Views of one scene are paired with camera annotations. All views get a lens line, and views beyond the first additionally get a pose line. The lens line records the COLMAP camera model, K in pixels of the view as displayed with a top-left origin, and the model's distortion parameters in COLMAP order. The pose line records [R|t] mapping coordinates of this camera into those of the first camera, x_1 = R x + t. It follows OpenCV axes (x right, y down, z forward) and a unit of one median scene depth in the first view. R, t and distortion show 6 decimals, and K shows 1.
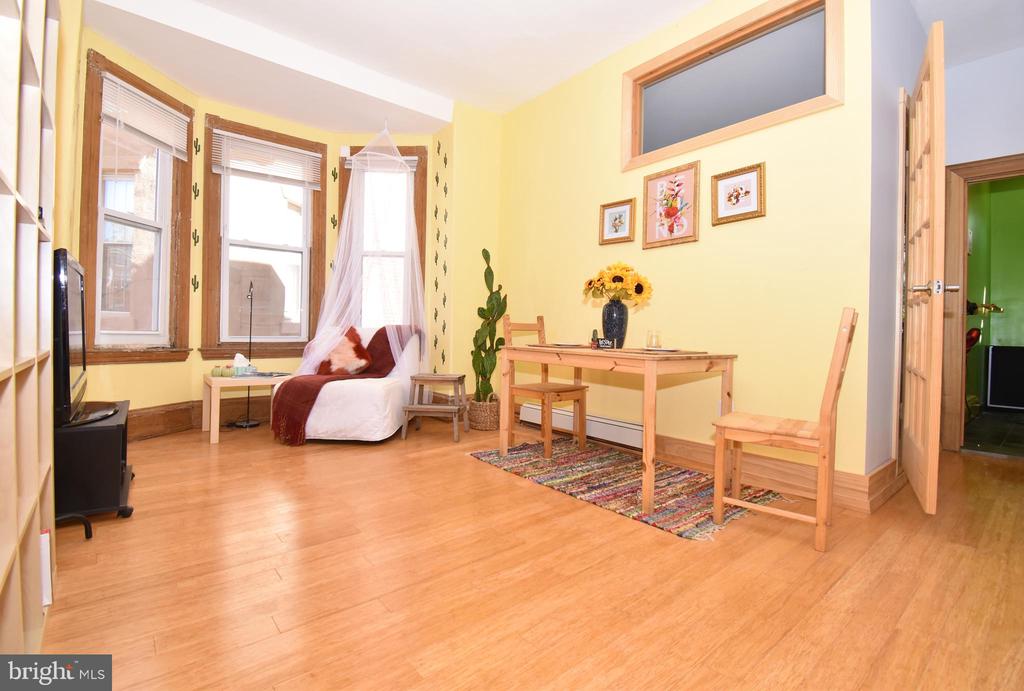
lens RADIAL K [[466.6, 0, 497.8], [0, 466.6, 333.7], [0, 0, 1]] dist [0.025298, -0.029602]
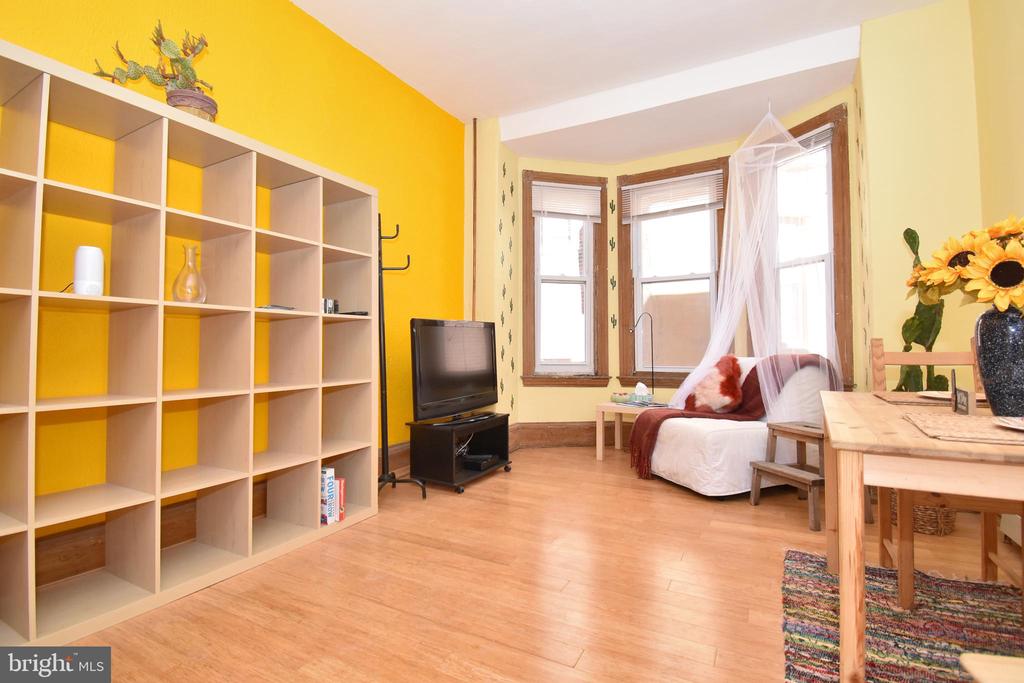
lens RADIAL K [[476.2, 0, 513.9], [0, 476.2, 332.0], [0, 0, 1]] dist [0.028055, -0.029699]
pose [[0.387190, -0.051632, -0.920553, 0.399832], [0.005498, 0.998542, -0.053694, -0.018908], [0.921984, 0.015729, 0.386909, 0.333959]]
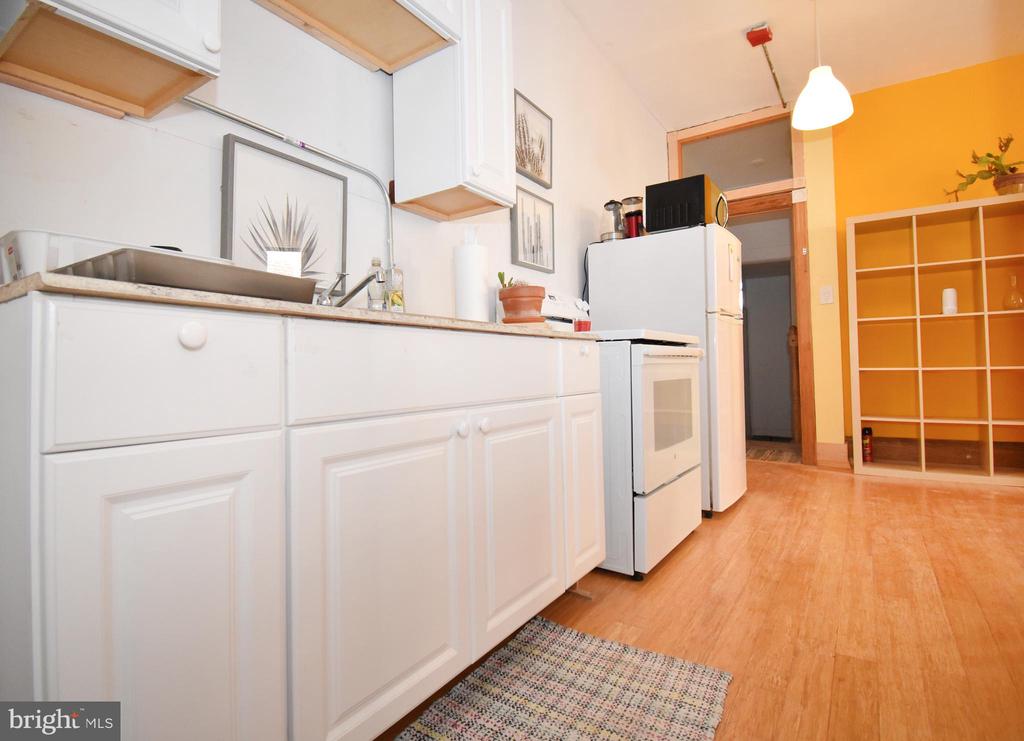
lens RADIAL K [[533.4, 0, 486.3], [0, 533.4, 355.2], [0, 0, 1]] dist [0.016927, -0.017323]
pose [[-0.961579, -0.005320, -0.274478, 0.938456], [0.001127, 0.999727, -0.023327, 0.018481], [0.274527, -0.022740, -0.961311, 0.876401]]
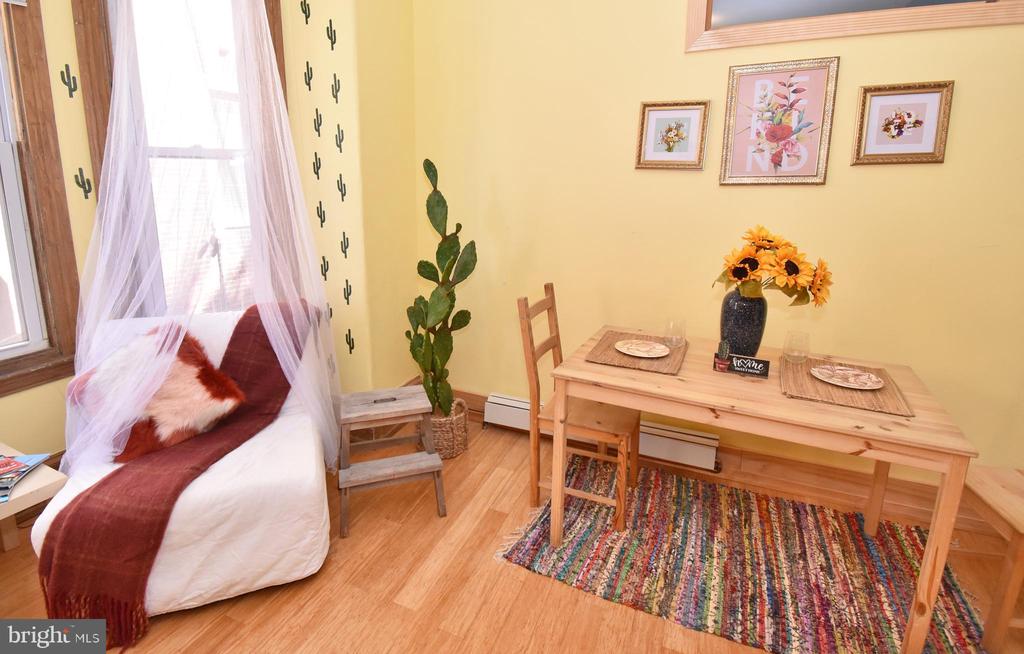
lens RADIAL K [[499.4, 0, 489.4], [0, 499.4, 288.5], [0, 0, 1]] dist [0.025520, -0.030961]
pose [[0.896143, -0.102706, 0.431717, -0.281300], [0.015411, 0.979465, 0.201026, -0.174882], [-0.443498, -0.173495, 0.879323, 0.475224]]
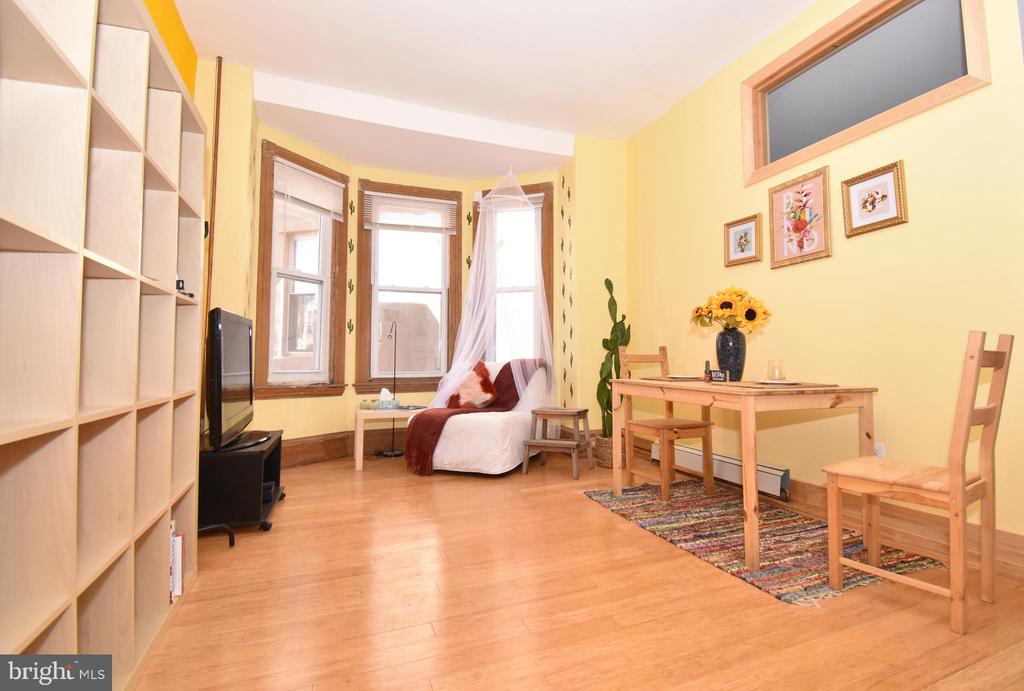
lens RADIAL K [[491.1, 0, 537.7], [0, 491.1, 333.3], [0, 0, 1]] dist [0.026278, -0.030762]
pose [[0.960668, -0.036710, -0.275263, 0.129500], [0.019631, 0.997722, -0.064546, -0.005674], [0.277005, 0.056604, 0.959200, -0.018226]]
